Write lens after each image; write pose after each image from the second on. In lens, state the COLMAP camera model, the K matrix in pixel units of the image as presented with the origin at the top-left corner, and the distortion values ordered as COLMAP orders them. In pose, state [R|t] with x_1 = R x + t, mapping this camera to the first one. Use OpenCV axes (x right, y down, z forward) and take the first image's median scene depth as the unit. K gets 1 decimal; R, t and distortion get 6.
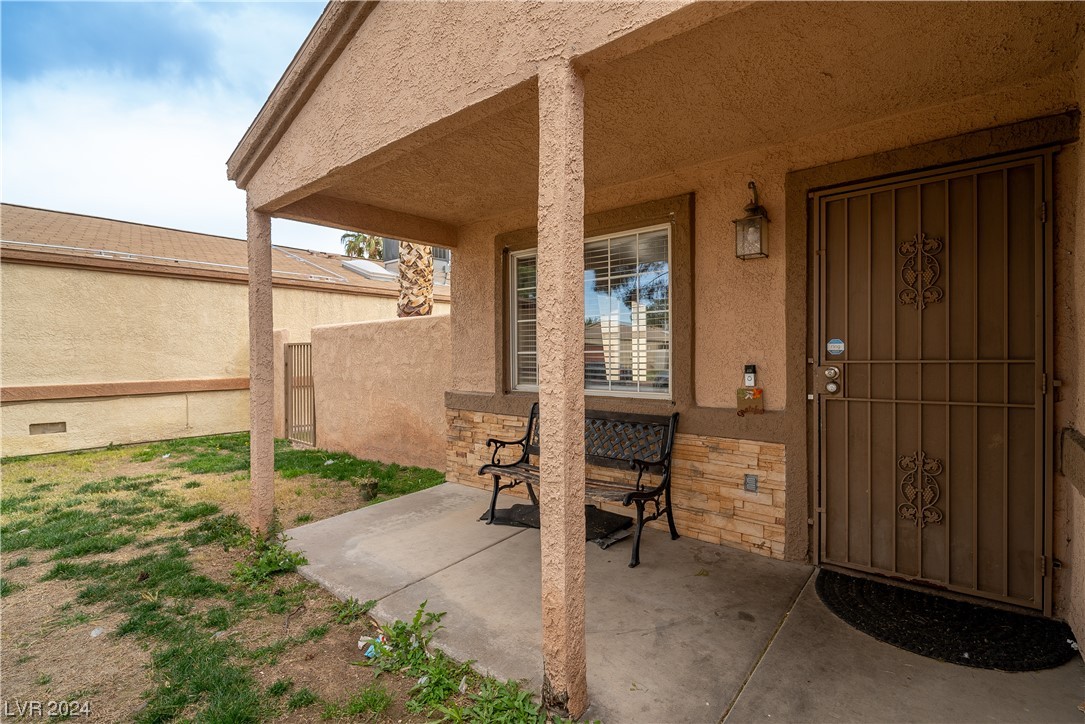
lens RADIAL K [[511.8, 0, 540.1], [0, 511.8, 361.7], [0, 0, 1]] dist [-0.002297, -0.003764]
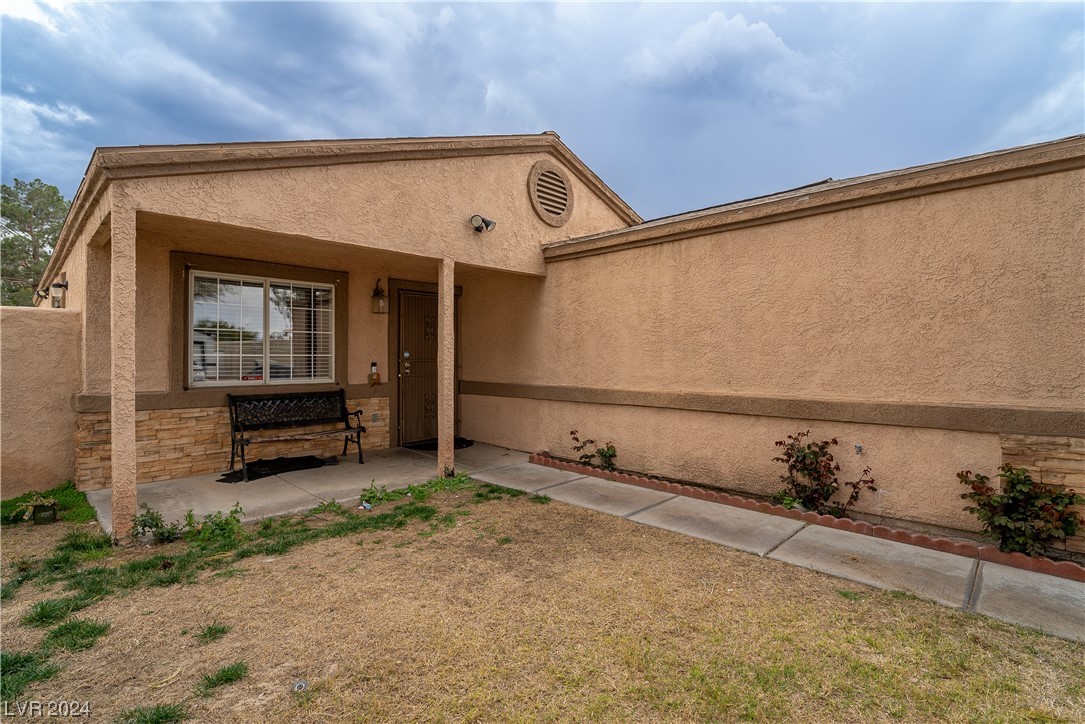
lens RADIAL K [[511.8, 0, 538.0], [0, 511.8, 365.4], [0, 0, 1]] dist [-0.002297, -0.003764]
pose [[0.089062, -0.006085, 0.996007, -1.267464], [0.015272, 0.999872, 0.004743, 0.014488], [-0.995909, 0.014788, 0.089144, 0.099383]]
